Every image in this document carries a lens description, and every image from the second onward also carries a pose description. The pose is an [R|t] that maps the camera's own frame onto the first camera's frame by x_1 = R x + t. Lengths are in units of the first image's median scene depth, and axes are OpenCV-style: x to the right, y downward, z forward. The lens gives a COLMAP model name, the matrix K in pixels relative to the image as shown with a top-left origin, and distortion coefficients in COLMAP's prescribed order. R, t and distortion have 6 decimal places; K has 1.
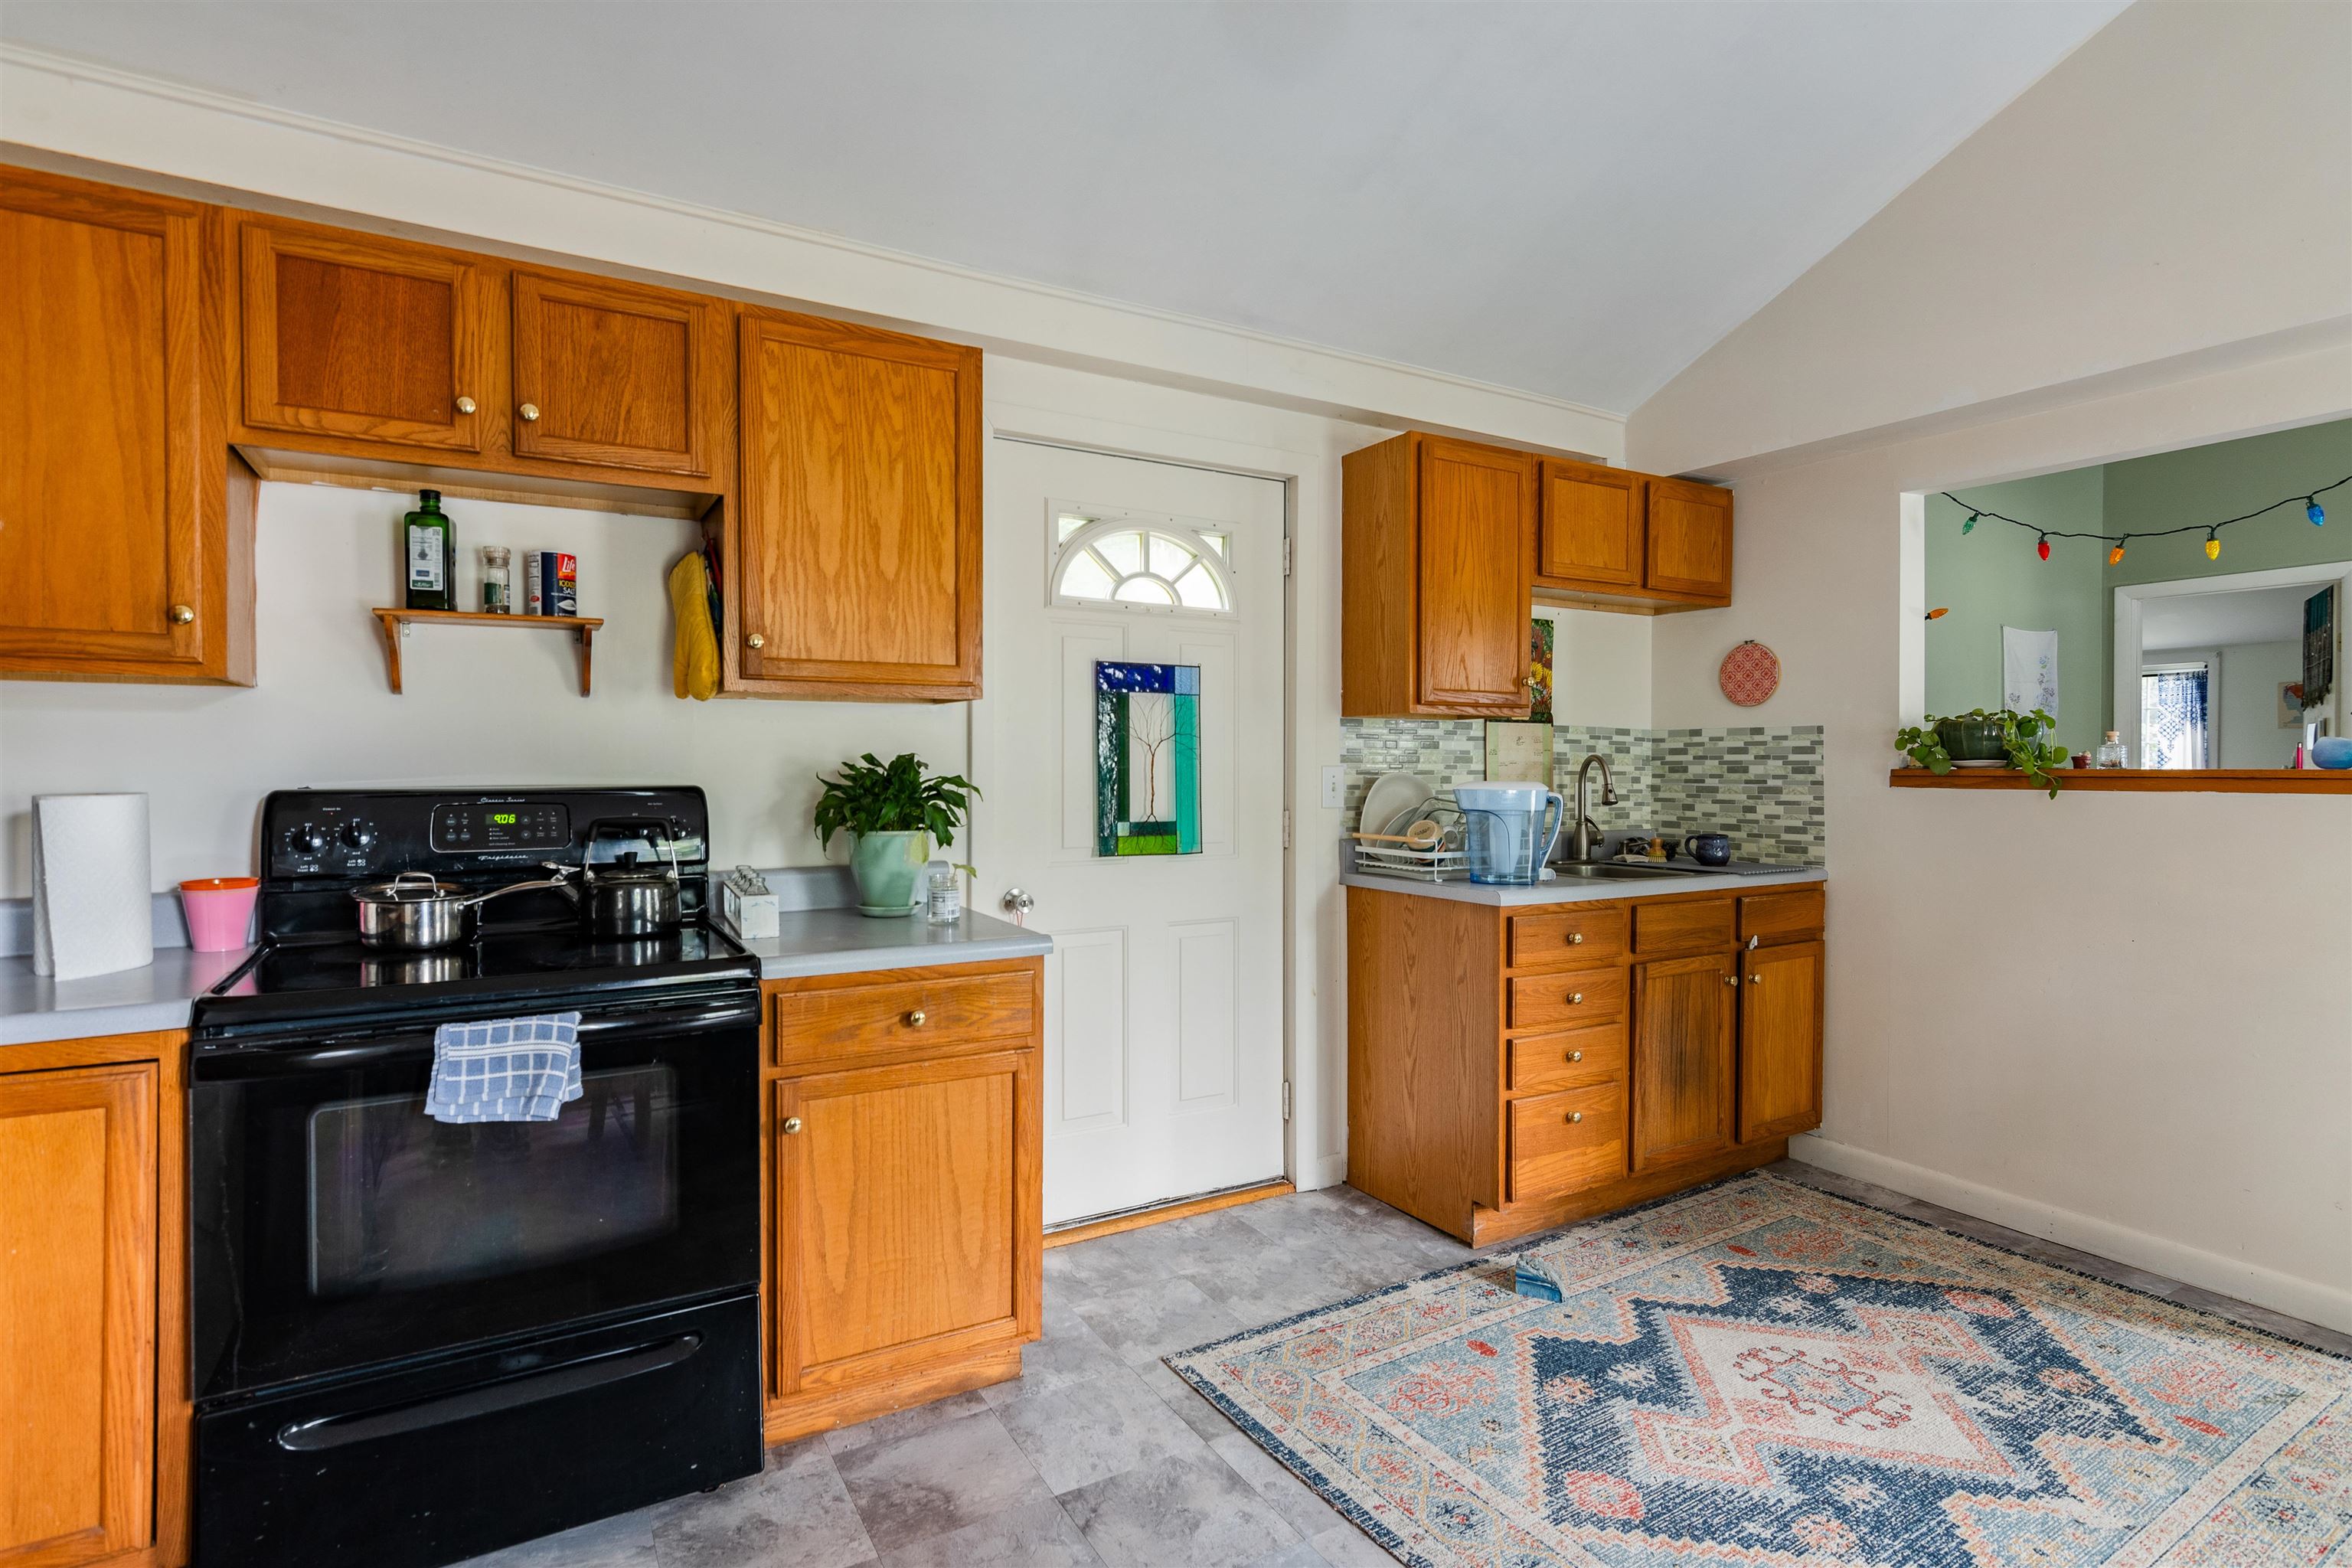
lens RADIAL K [[1155.1, 0, 1164.0], [0, 1155.1, 781.3], [0, 0, 1]] dist [-0.000723, 0.000655]
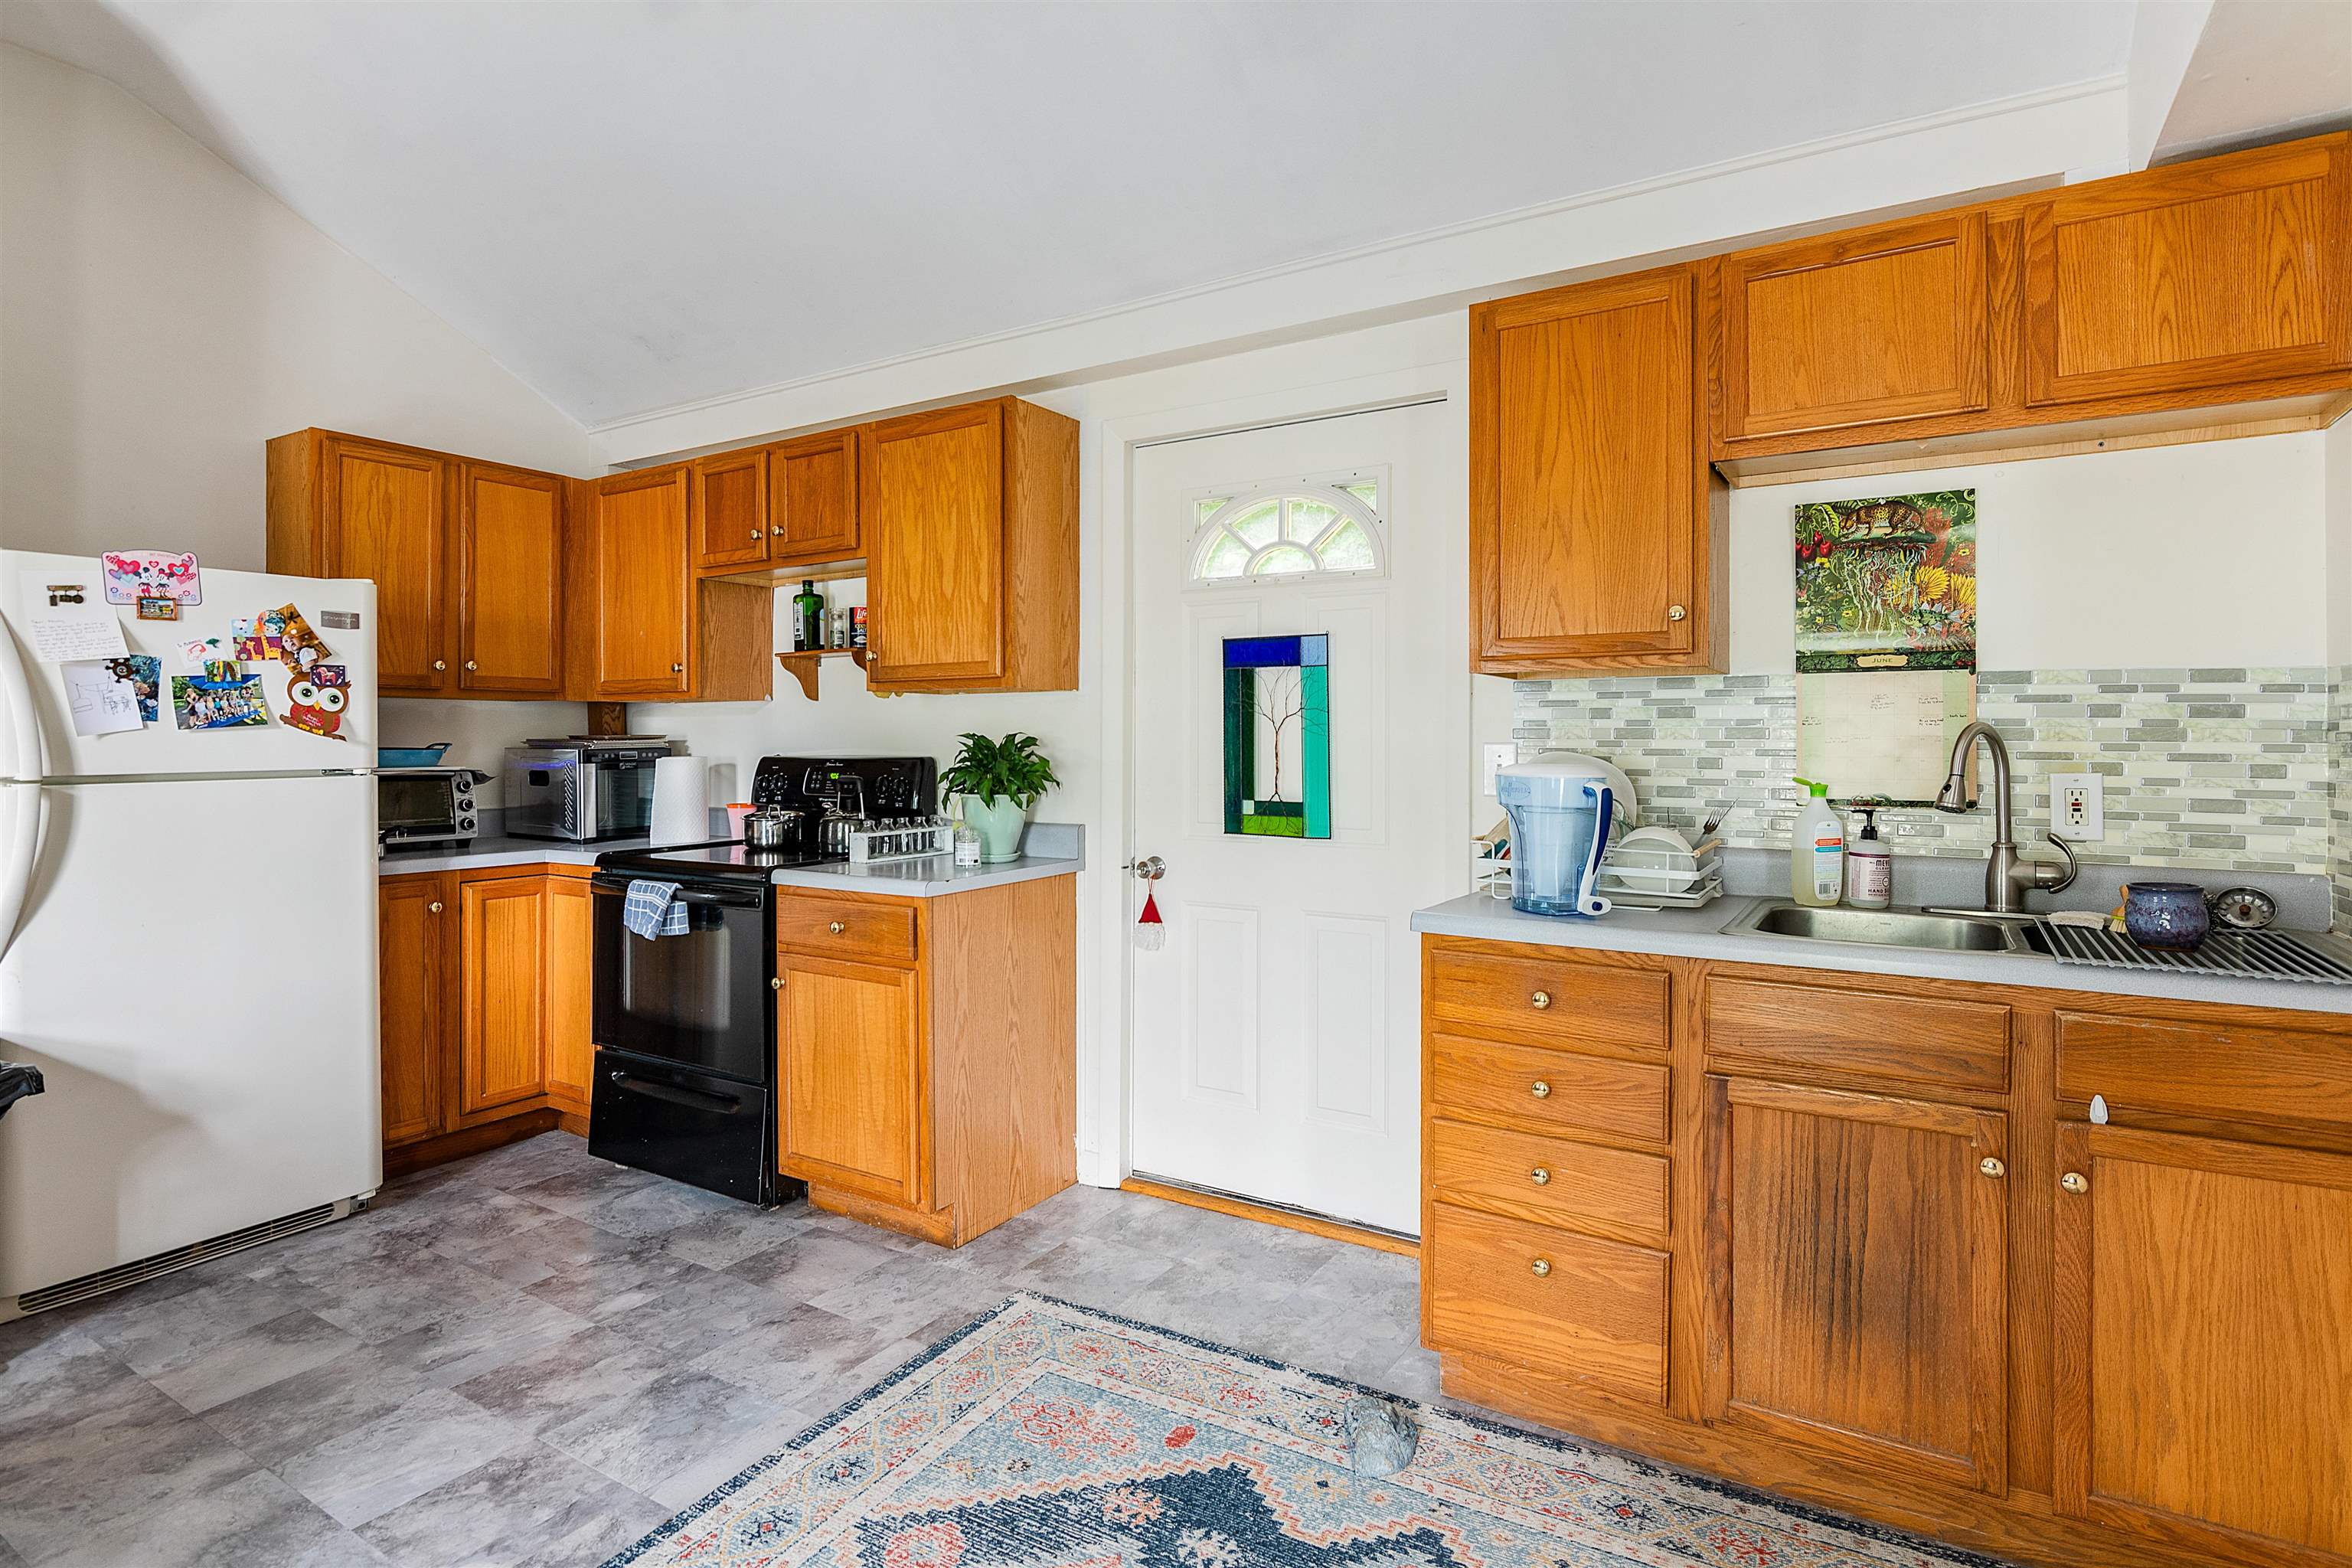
lens RADIAL K [[1190.9, 0, 1179.1], [0, 1190.9, 744.9], [0, 0, 1]] dist [-0.002130, -0.000272]
pose [[0.477682, -0.000236, -0.878533, 0.939568], [-0.012685, 0.999894, -0.007166, -0.004240], [0.878441, 0.014567, 0.477628, 0.526935]]
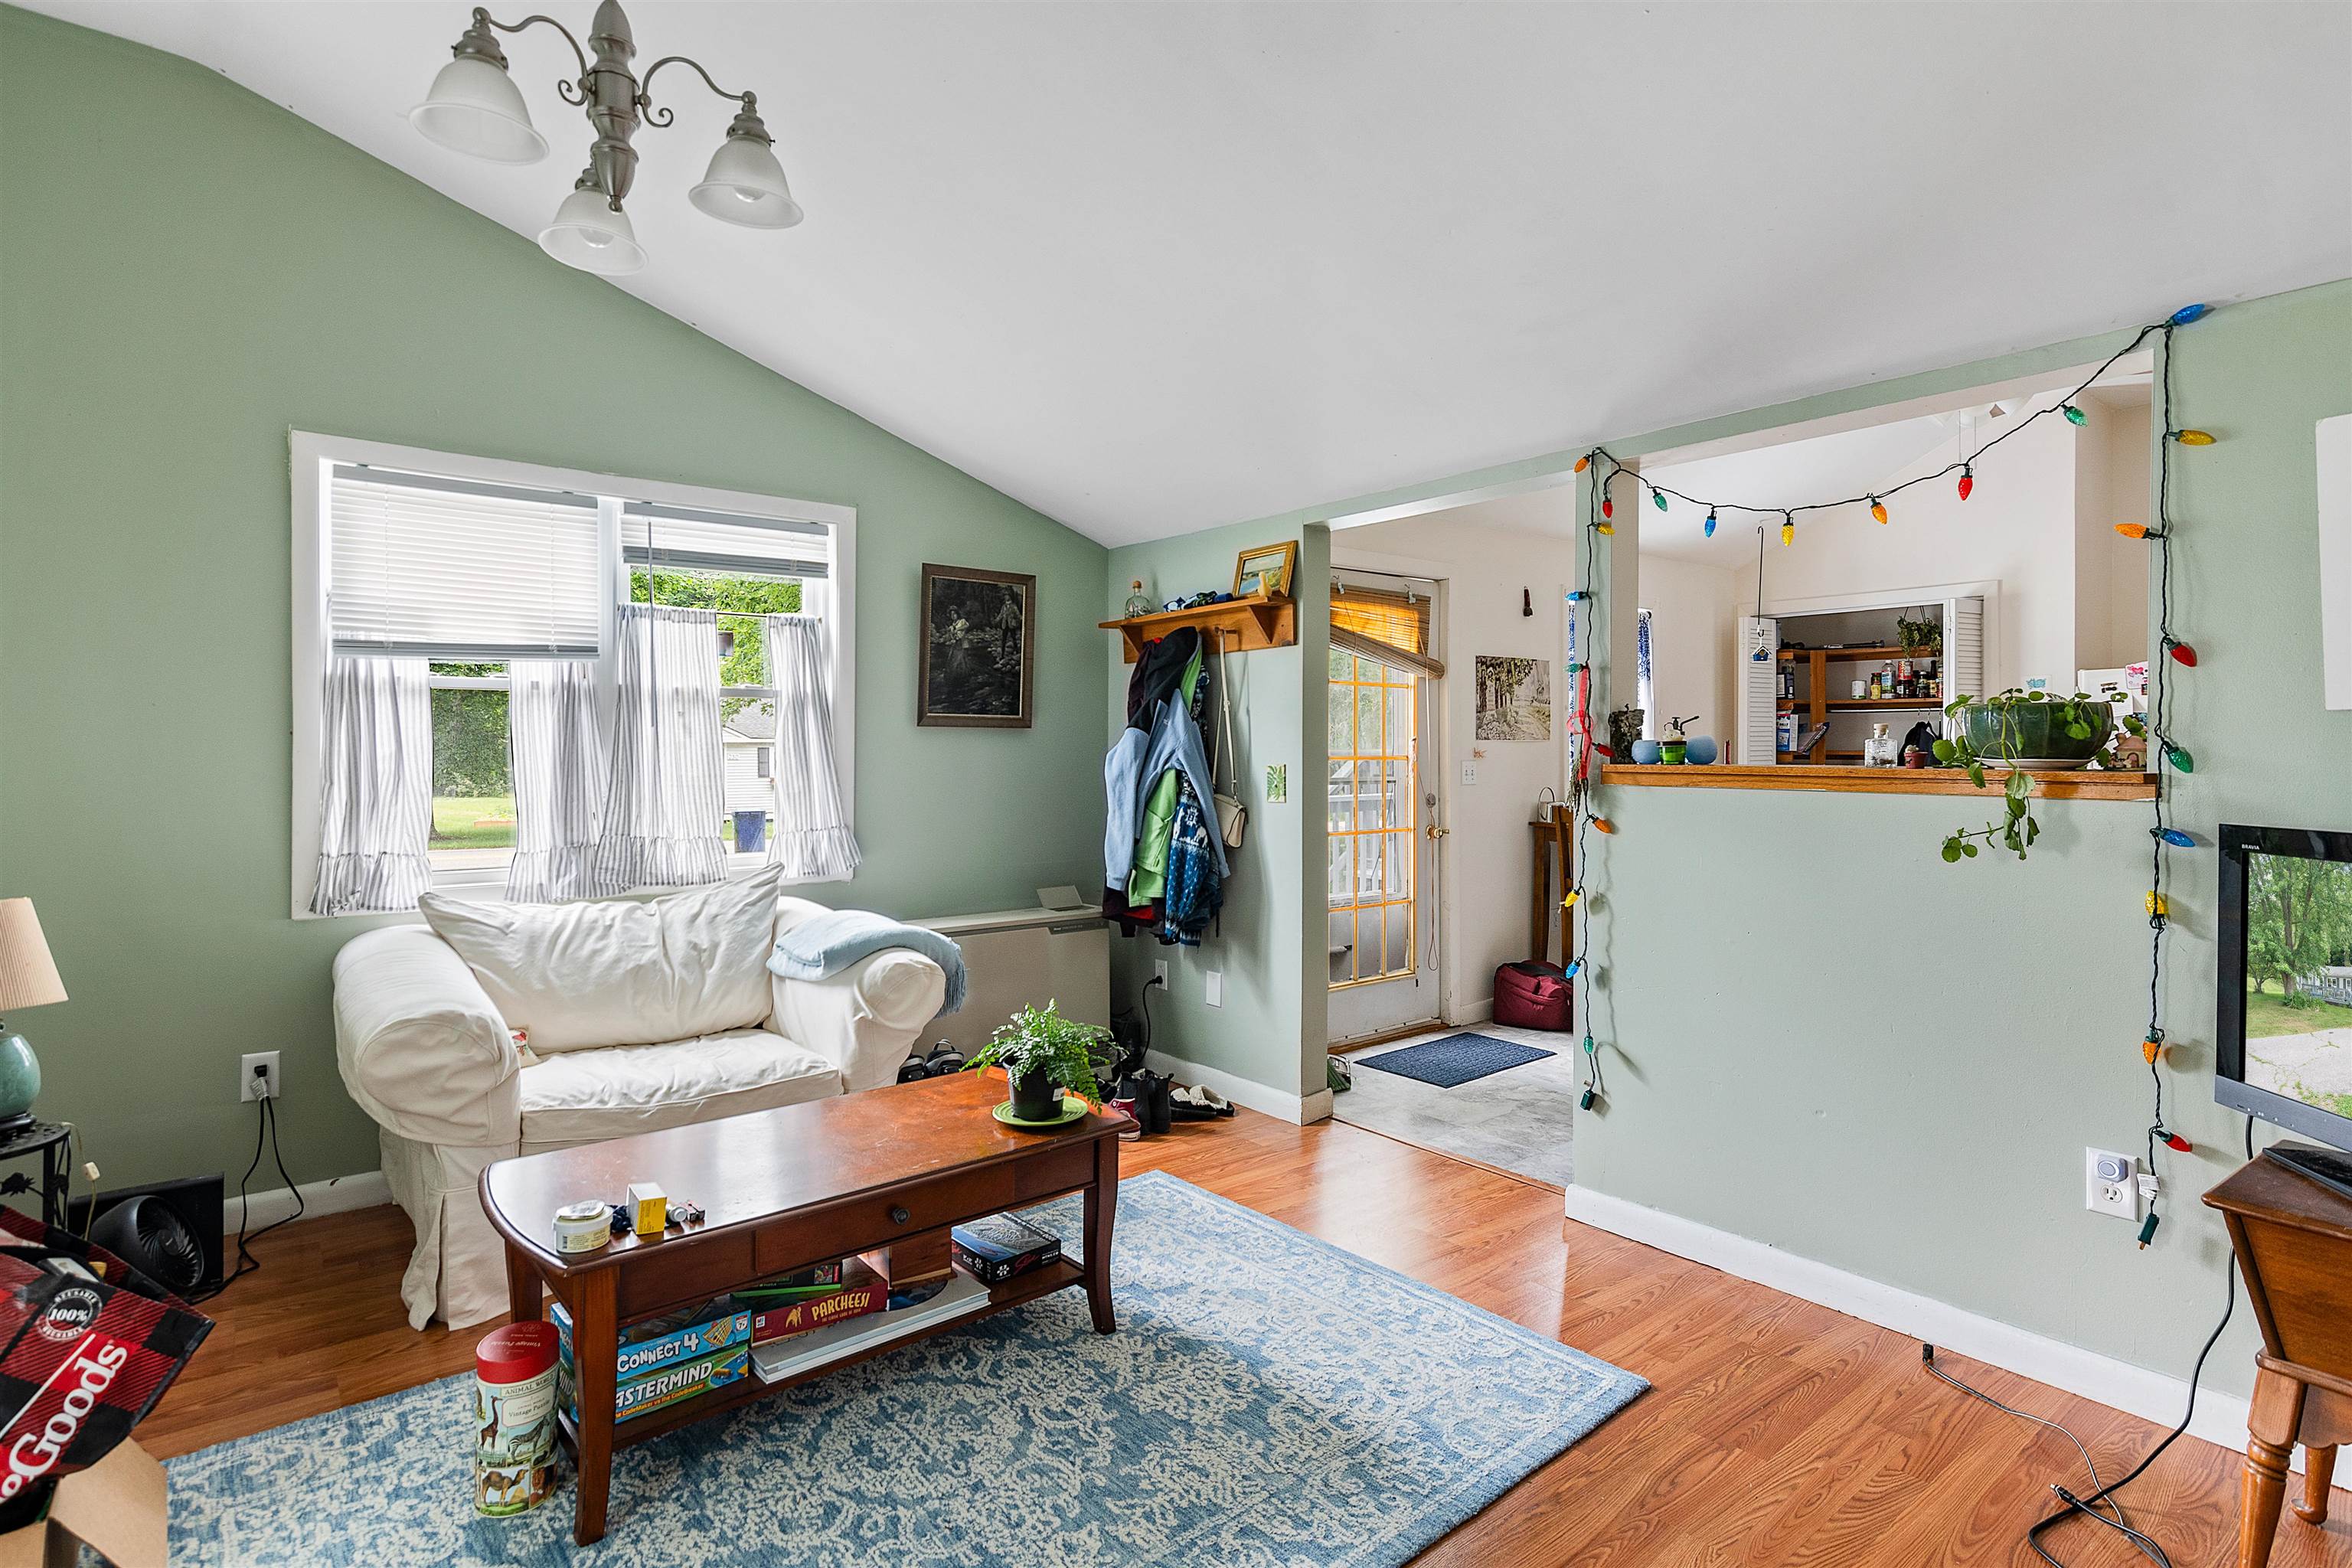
lens RADIAL K [[1175.8, 0, 1179.2], [0, 1175.8, 756.3], [0, 0, 1]] dist [-0.001363, 0.002382]
pose [[-0.985918, 0.001125, -0.167223, 1.629710], [-0.002577, 0.999756, 0.021922, -0.039485], [0.167207, 0.022044, -0.985675, 1.953664]]
